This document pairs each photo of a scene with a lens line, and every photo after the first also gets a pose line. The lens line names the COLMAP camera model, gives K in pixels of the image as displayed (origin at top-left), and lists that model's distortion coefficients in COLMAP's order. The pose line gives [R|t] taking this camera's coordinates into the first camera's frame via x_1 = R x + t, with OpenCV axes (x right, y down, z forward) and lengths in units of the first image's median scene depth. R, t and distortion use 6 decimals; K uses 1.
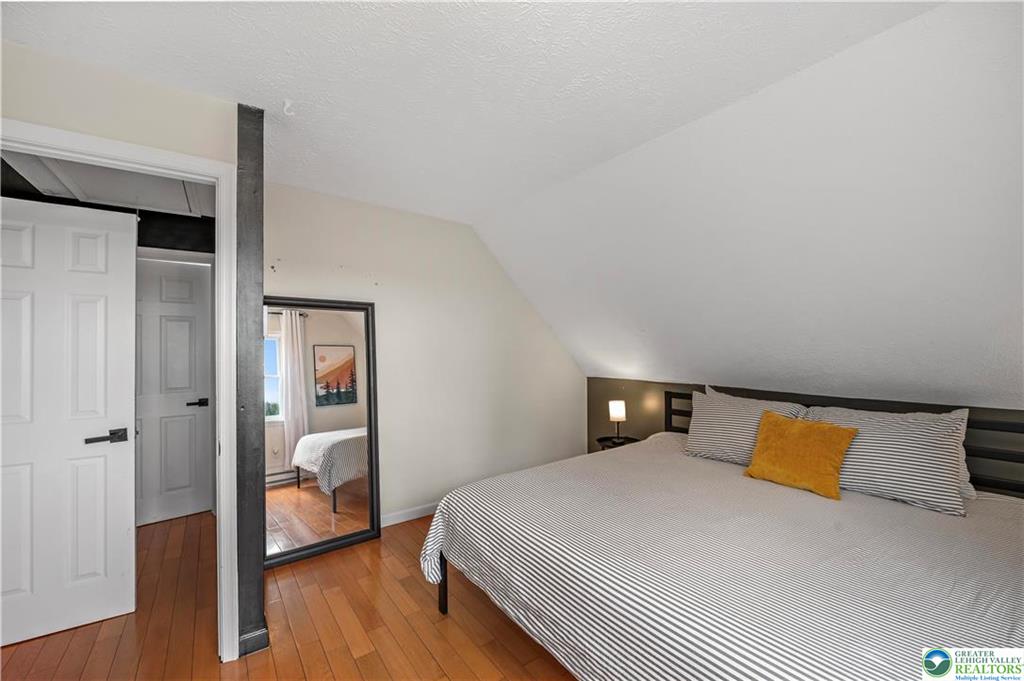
lens RADIAL K [[408.5, 0, 514.0], [0, 408.5, 344.0], [0, 0, 1]] dist [-0.006666, -0.002285]
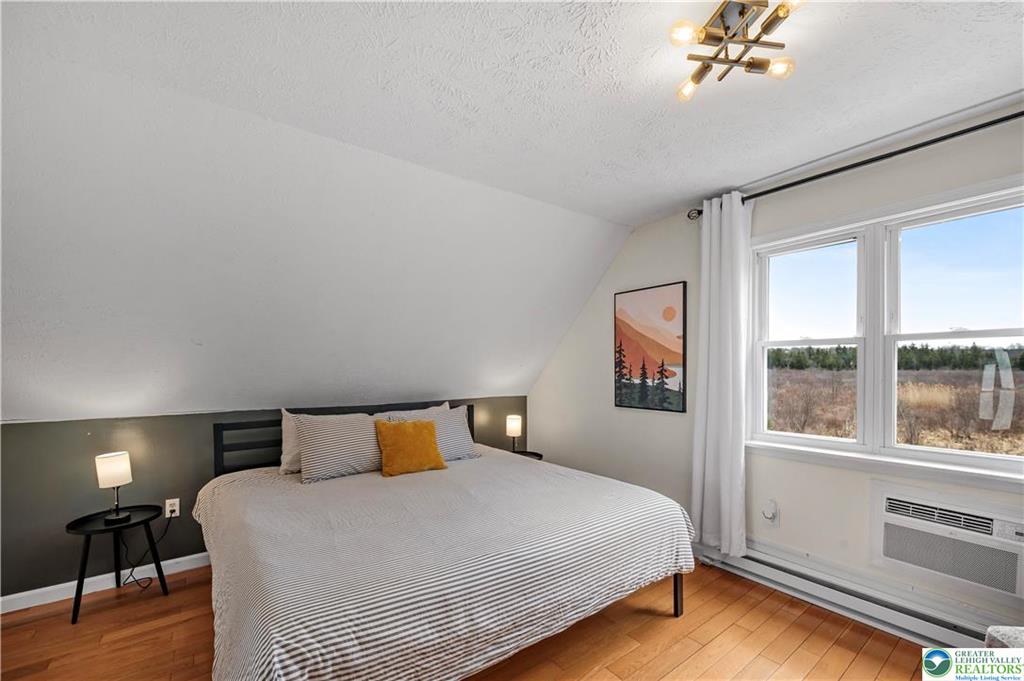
lens RADIAL K [[408.5, 0, 526.0], [0, 408.5, 368.4], [0, 0, 1]] dist [-0.006666, -0.002285]
pose [[-0.000357, -0.002137, 0.999998, -0.448795], [-0.001813, 0.999996, 0.002136, 0.008265], [-0.999998, -0.001812, -0.000361, 0.453003]]
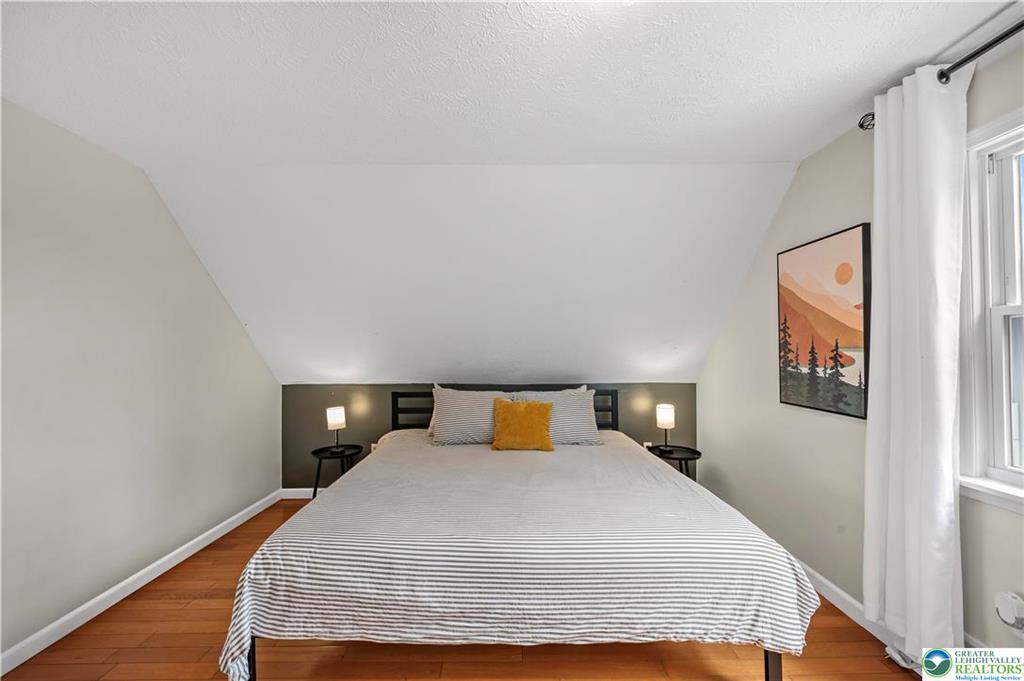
lens RADIAL K [[408.5, 0, 520.7], [0, 408.5, 342.3], [0, 0, 1]] dist [-0.006666, -0.002285]
pose [[0.584425, 0.014931, 0.811310, -0.317824], [-0.003414, 0.999867, -0.015942, 0.004810], [-0.811440, 0.006548, 0.584398, 0.137085]]
